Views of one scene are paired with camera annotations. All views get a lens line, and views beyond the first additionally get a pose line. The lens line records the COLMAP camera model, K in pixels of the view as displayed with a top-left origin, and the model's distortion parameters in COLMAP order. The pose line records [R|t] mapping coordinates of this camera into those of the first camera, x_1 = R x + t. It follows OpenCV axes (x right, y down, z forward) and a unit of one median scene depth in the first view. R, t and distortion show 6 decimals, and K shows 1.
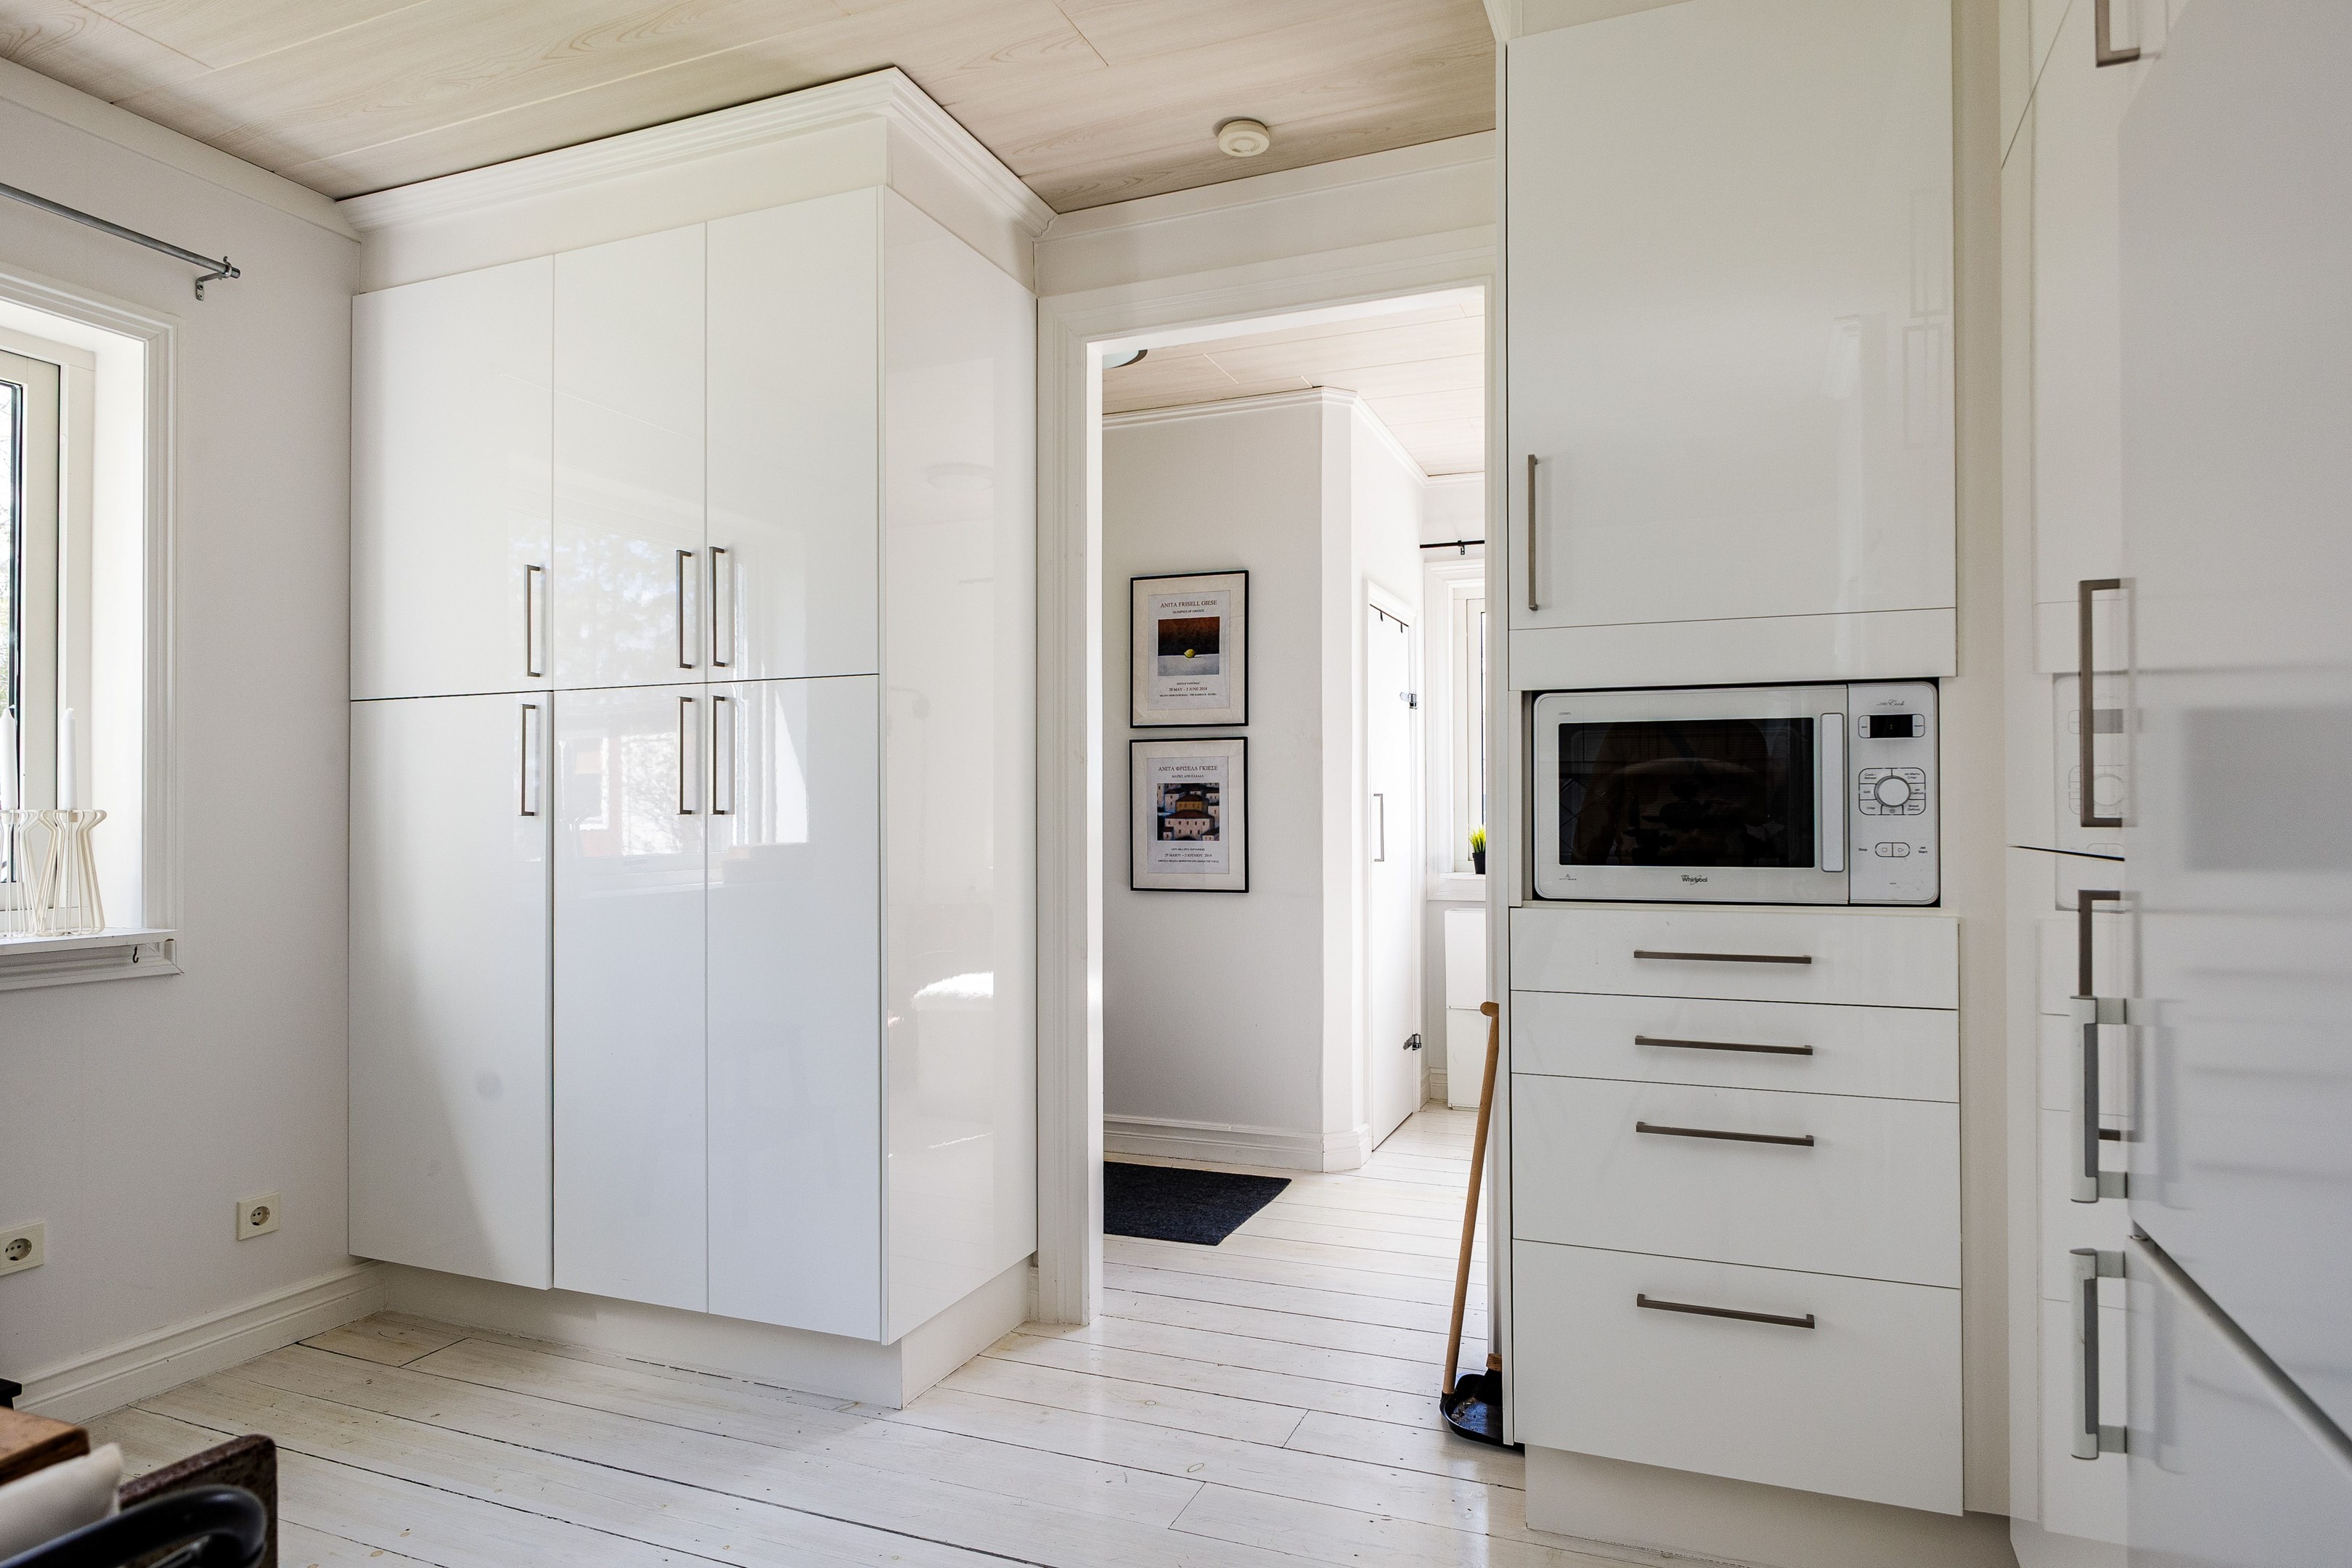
lens RADIAL K [[1321.1, 0, 1176.8], [0, 1321.1, 802.8], [0, 0, 1]] dist [0.001343, 0.000085]
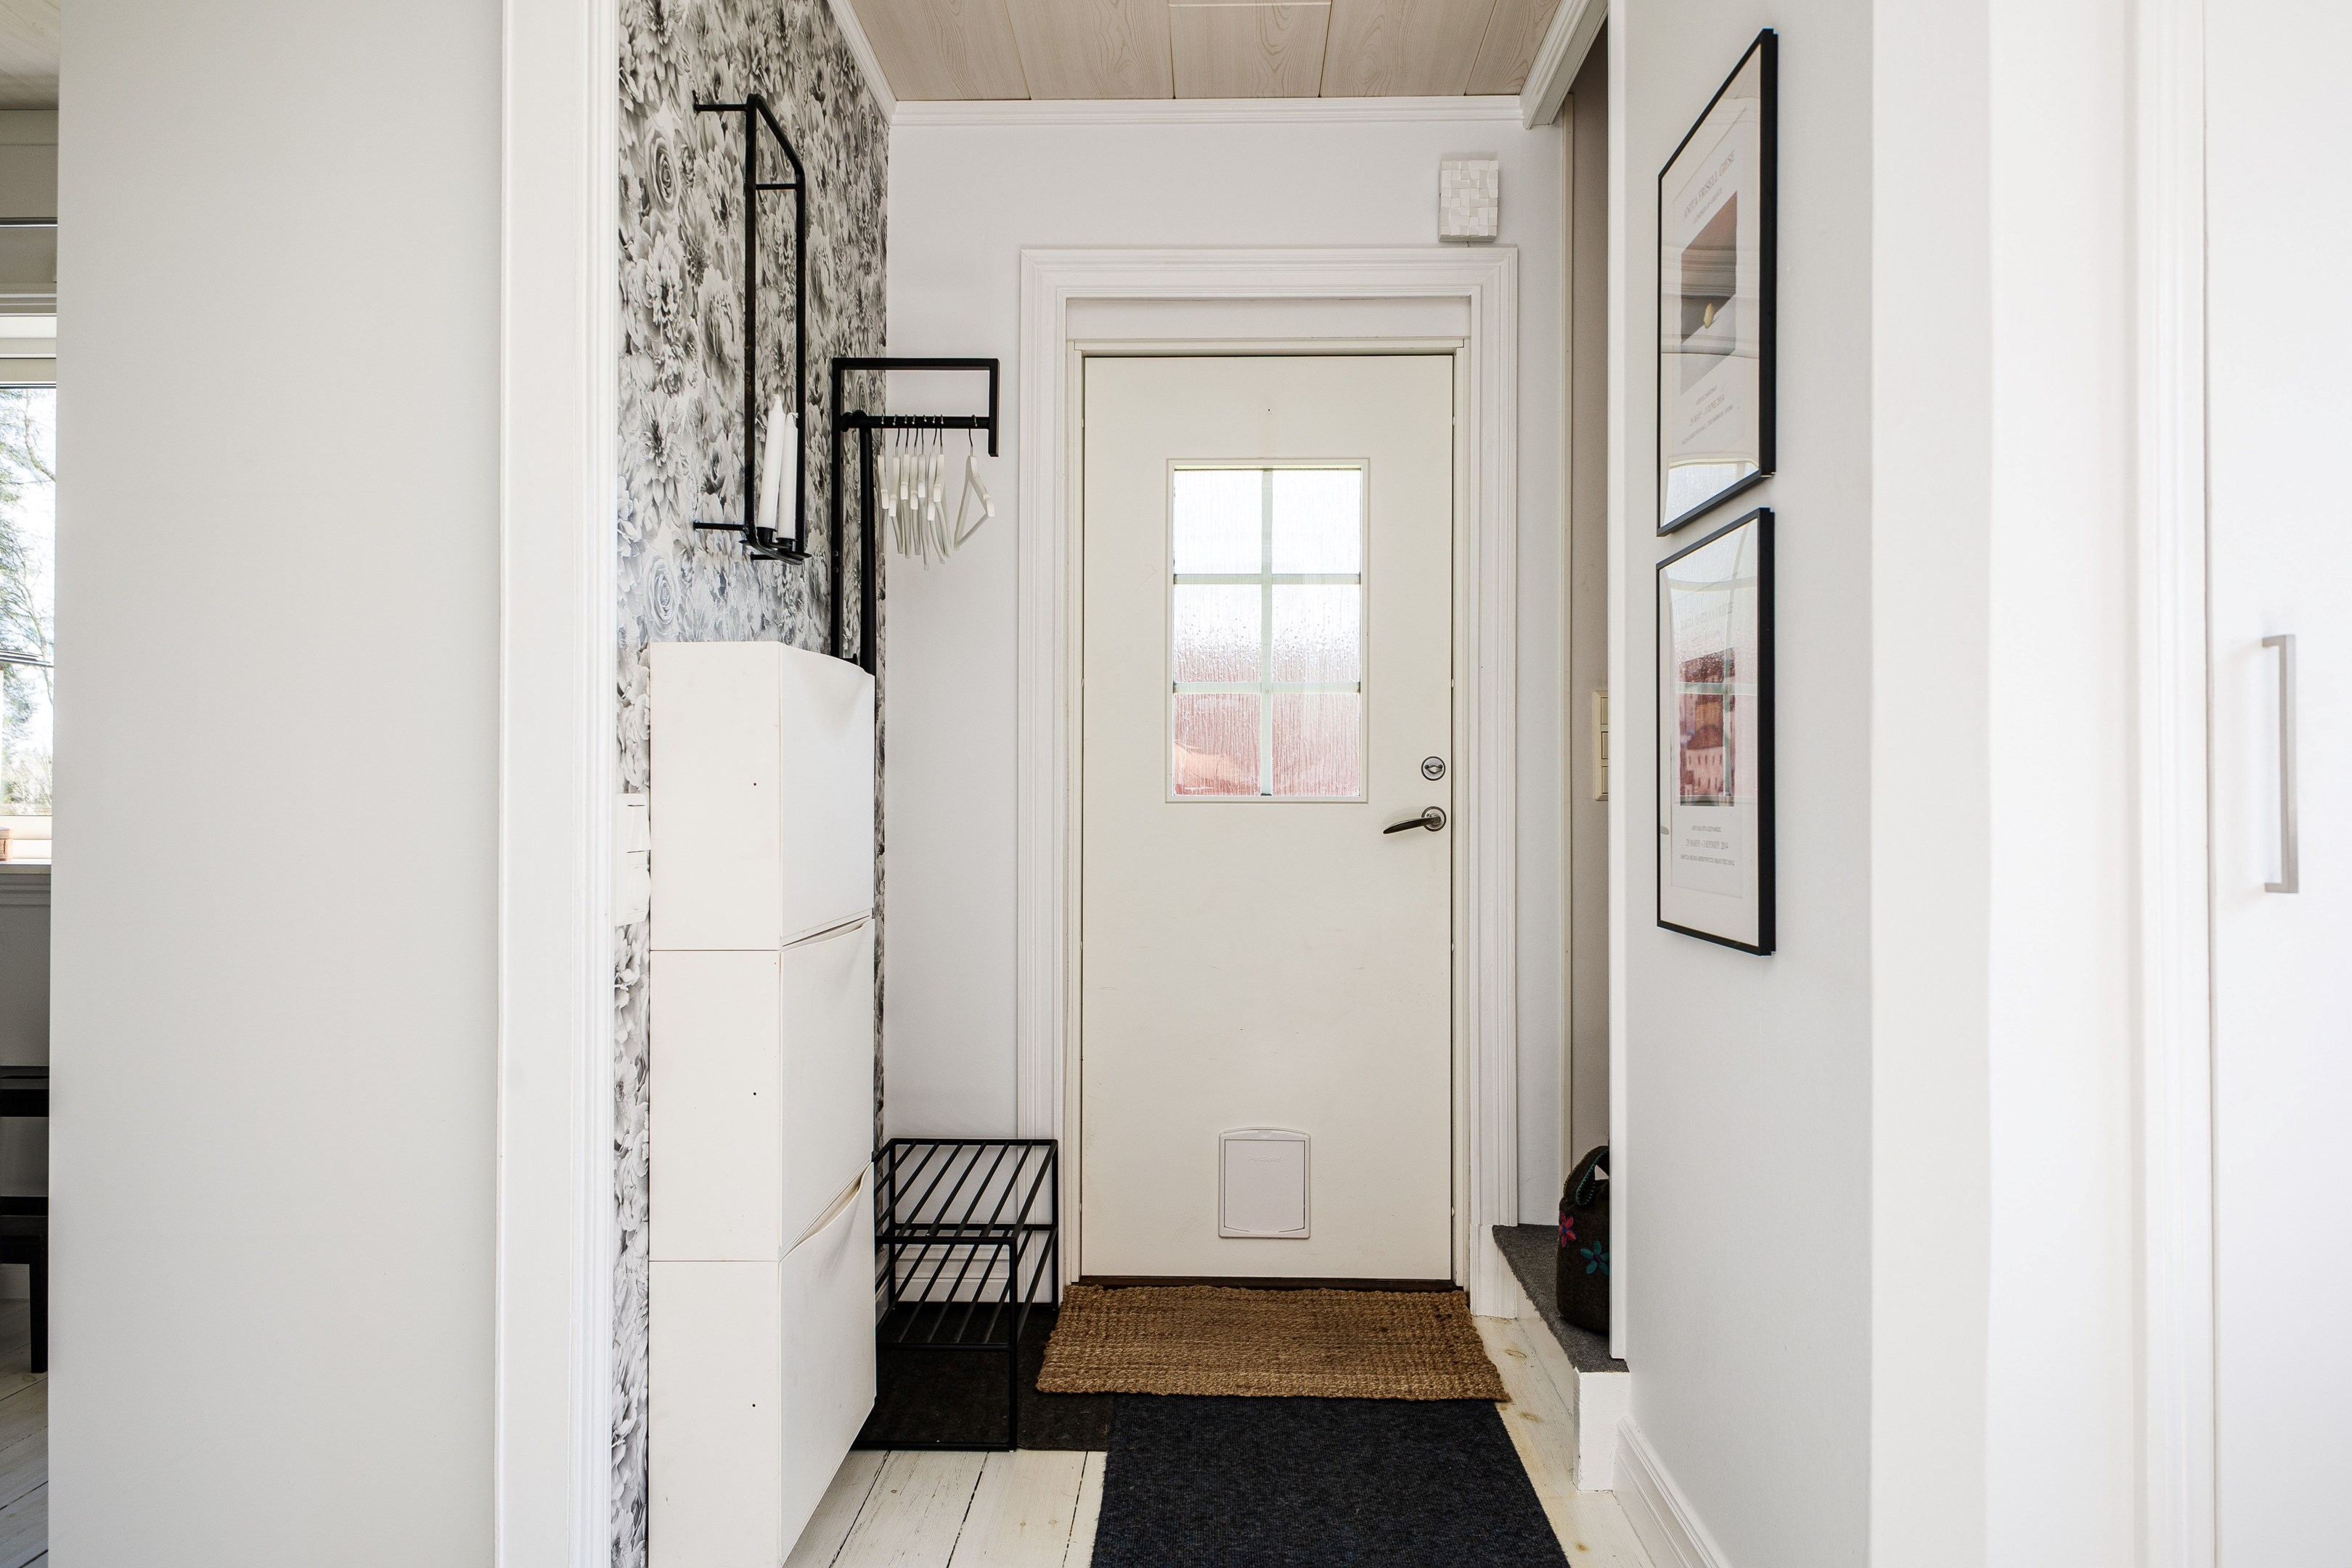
lens RADIAL K [[1531.2, 0, 1179.0], [0, 1531.2, 783.5], [0, 0, 1]] dist [0.018249, -0.018880]
pose [[0.356701, -0.005655, -0.934202, 0.375200], [0.008346, 0.999961, -0.002866, 0.022570], [0.934181, -0.006774, 0.356734, 0.708613]]
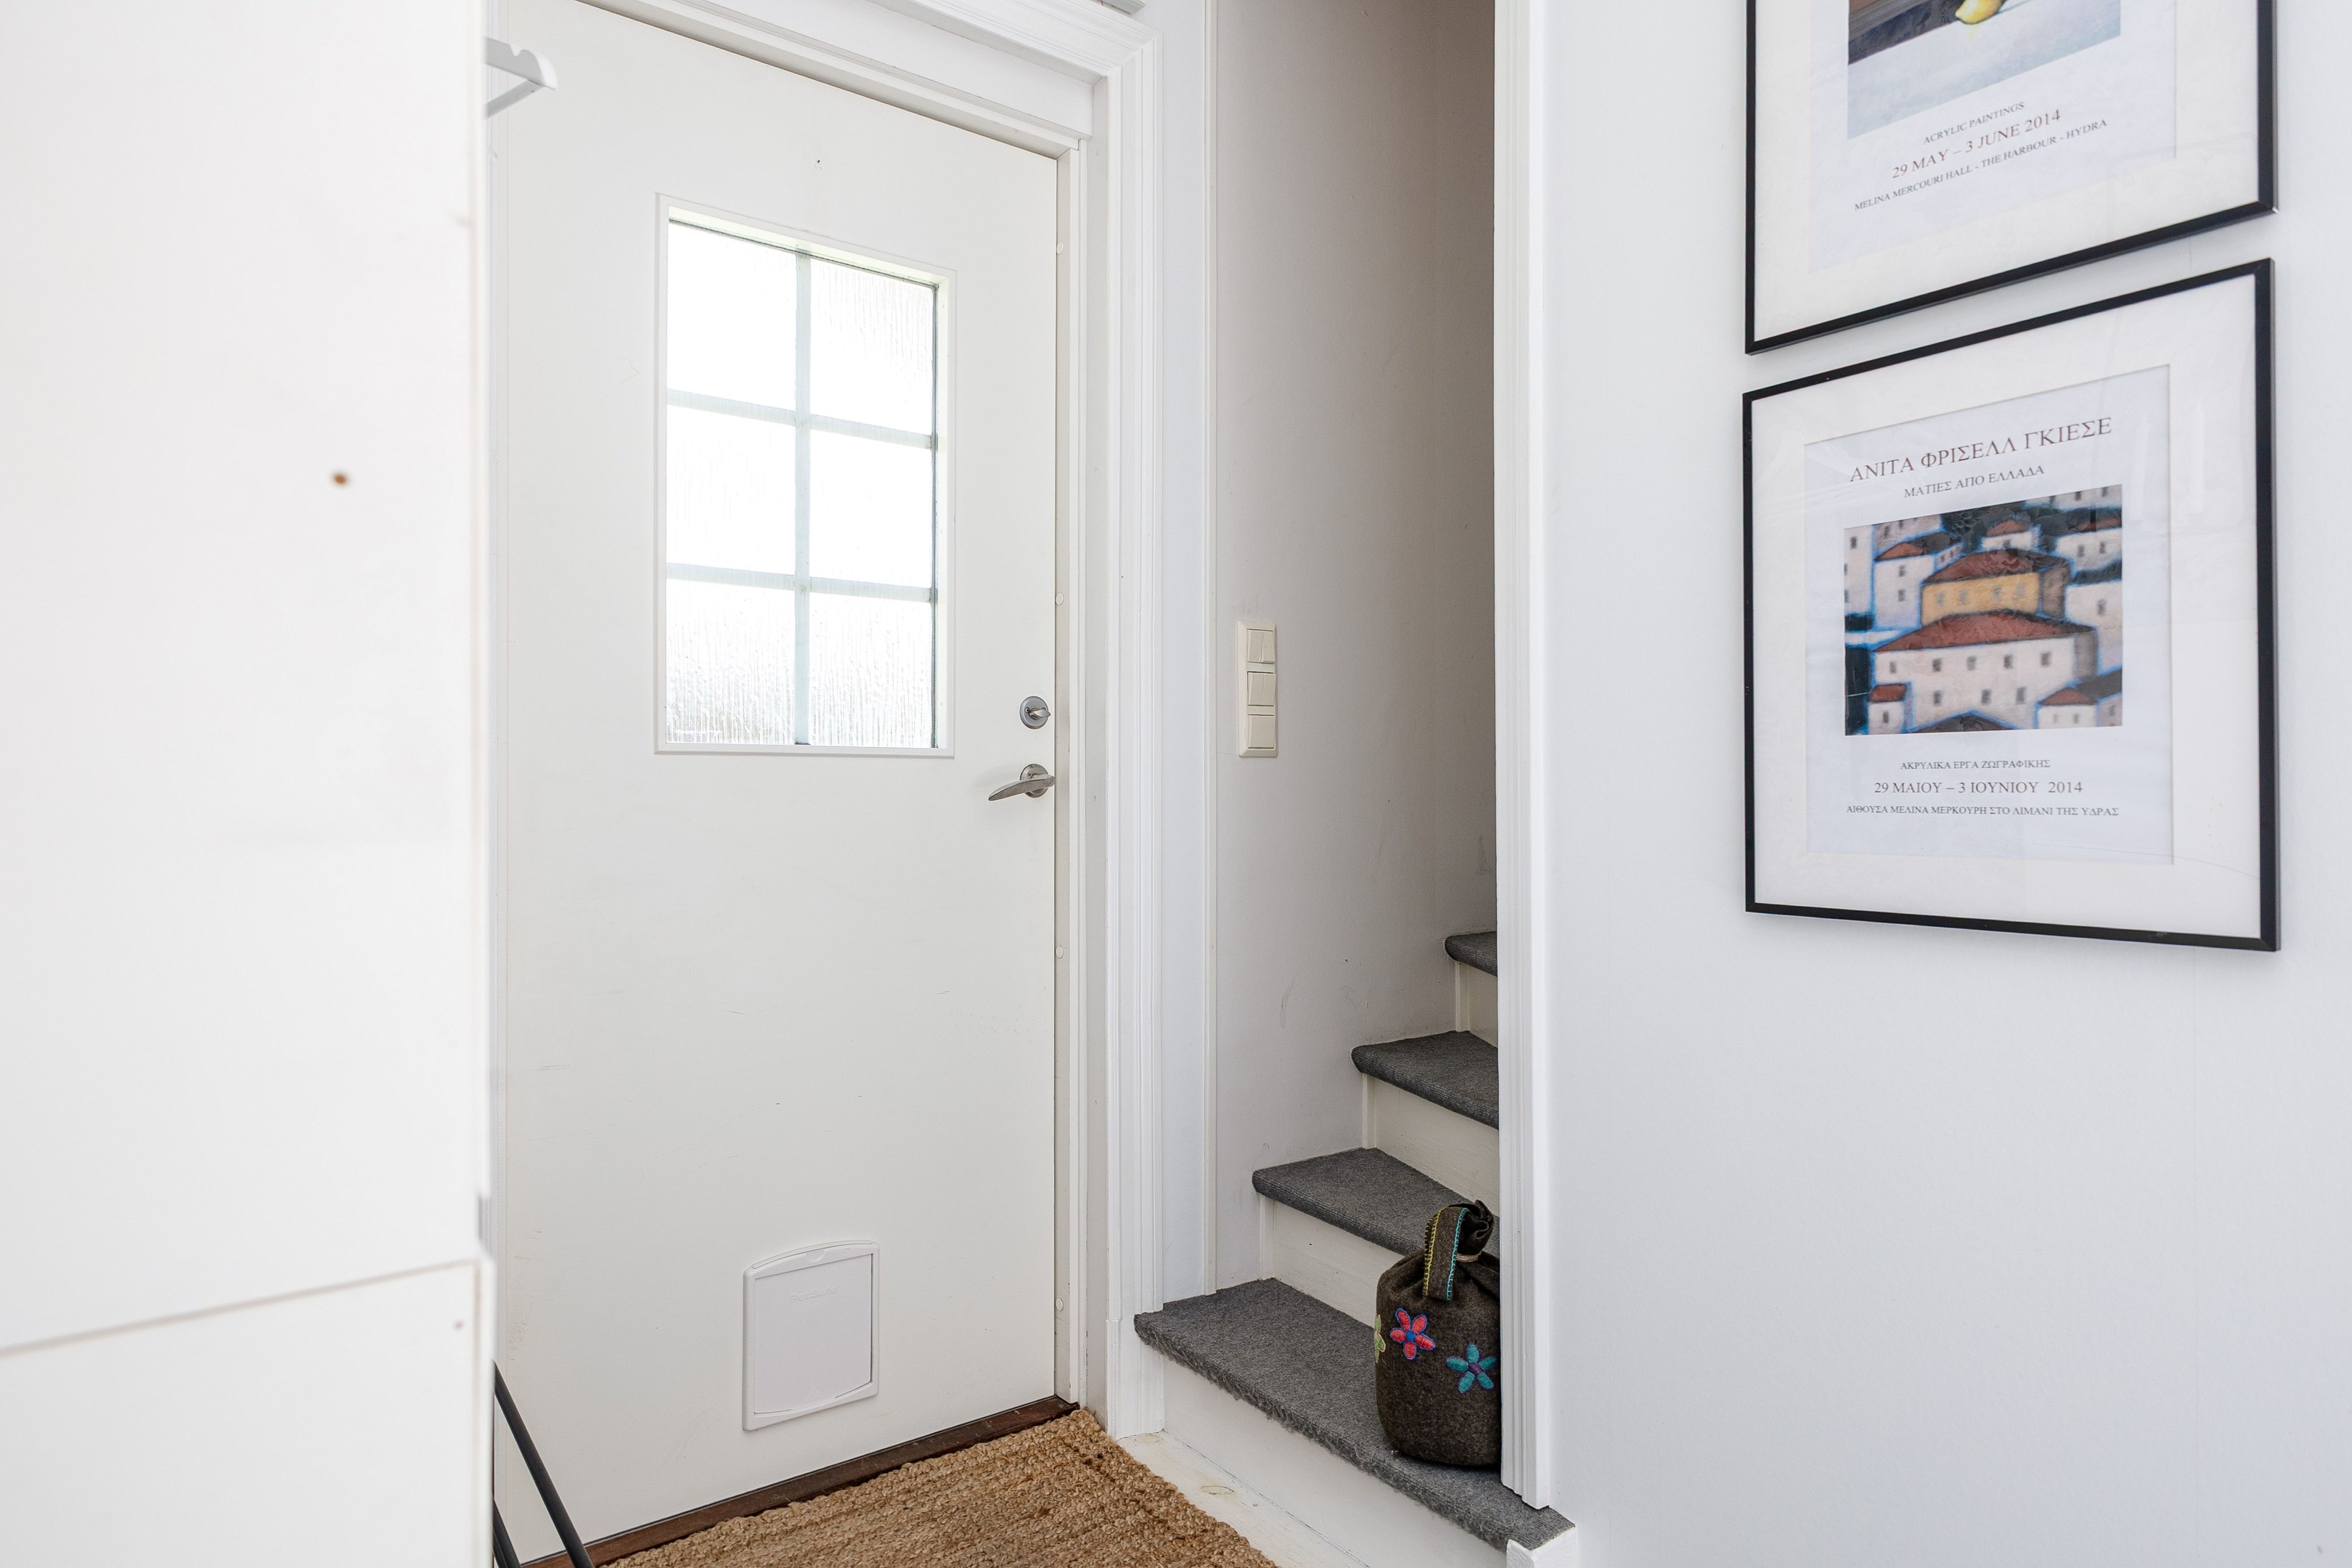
lens RADIAL K [[1321.1, 0, 1211.4], [0, 1321.1, 786.8], [0, 0, 1]] dist [0.001343, 0.000085]
pose [[0.863433, -0.000288, -0.504463, 0.010477], [0.006092, 0.999933, 0.009856, 0.036655], [0.504426, -0.011584, 0.863377, 0.711404]]
